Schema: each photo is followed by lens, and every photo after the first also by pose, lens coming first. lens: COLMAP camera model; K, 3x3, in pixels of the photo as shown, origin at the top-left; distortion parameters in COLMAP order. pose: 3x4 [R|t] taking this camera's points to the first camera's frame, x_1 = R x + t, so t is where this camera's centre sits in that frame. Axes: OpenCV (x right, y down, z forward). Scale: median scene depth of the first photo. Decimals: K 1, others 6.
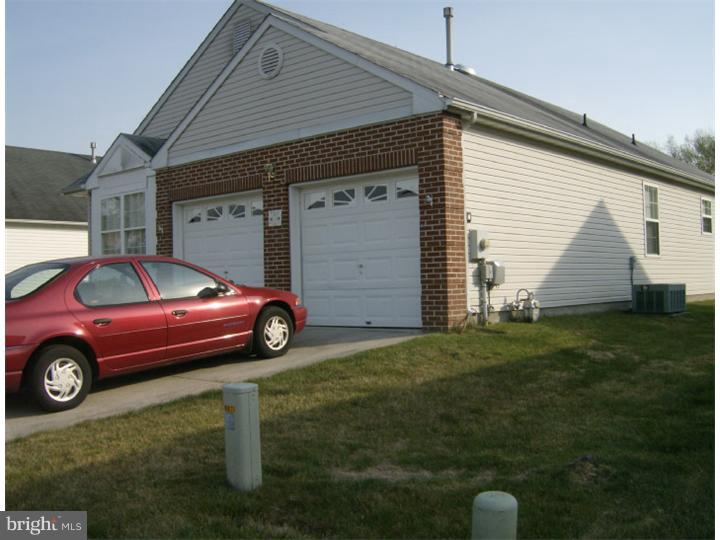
lens RADIAL K [[777.3, 0, 359.7], [0, 777.3, 266.8], [0, 0, 1]] dist [-0.144840, 0.000000]
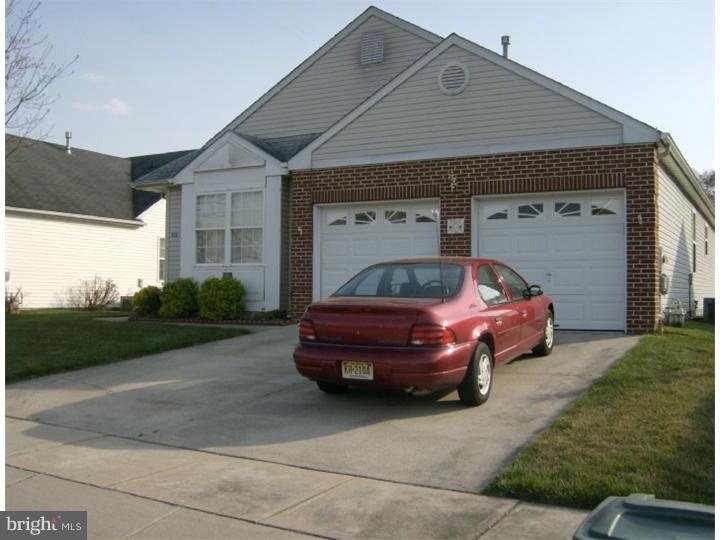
lens RADIAL K [[777.3, 0, 362.4], [0, 777.3, 269.4], [0, 0, 1]] dist [-0.144840, 0.000000]
pose [[0.973207, 0.035158, 0.227229, -0.473427], [-0.033795, 0.999380, -0.009887, 0.011474], [-0.227436, 0.001943, 0.973791, -0.006417]]
